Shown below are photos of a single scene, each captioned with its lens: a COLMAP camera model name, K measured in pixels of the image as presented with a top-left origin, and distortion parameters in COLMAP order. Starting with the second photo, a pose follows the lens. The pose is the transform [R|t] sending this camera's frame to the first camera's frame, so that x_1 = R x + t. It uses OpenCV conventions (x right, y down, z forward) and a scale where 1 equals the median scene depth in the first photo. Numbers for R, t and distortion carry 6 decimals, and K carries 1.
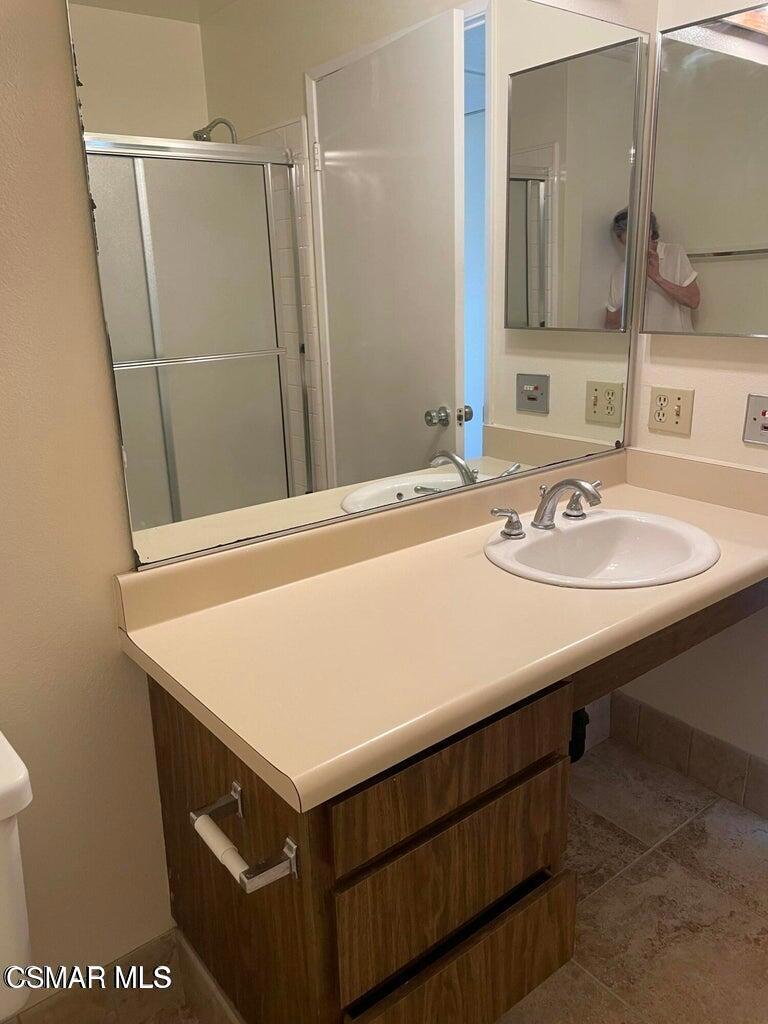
lens RADIAL K [[782.5, 0, 384.0], [0, 782.5, 512.0], [0, 0, 1]] dist [0.004263, 0.001773]
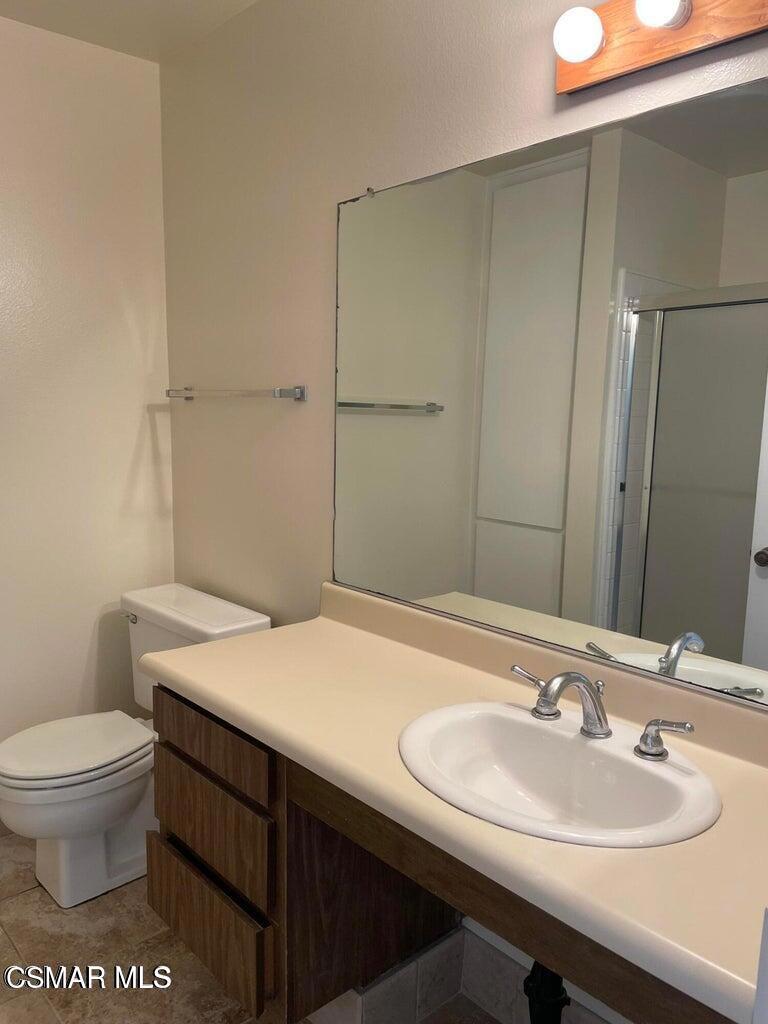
lens RADIAL K [[782.5, 0, 384.0], [0, 782.5, 512.0], [0, 0, 1]] dist [0.004263, 0.001773]
pose [[0.063679, 0.159556, -0.985133, 1.000713], [-0.311654, 0.940947, 0.132254, -0.246198], [0.948059, 0.298599, 0.109645, 0.689744]]
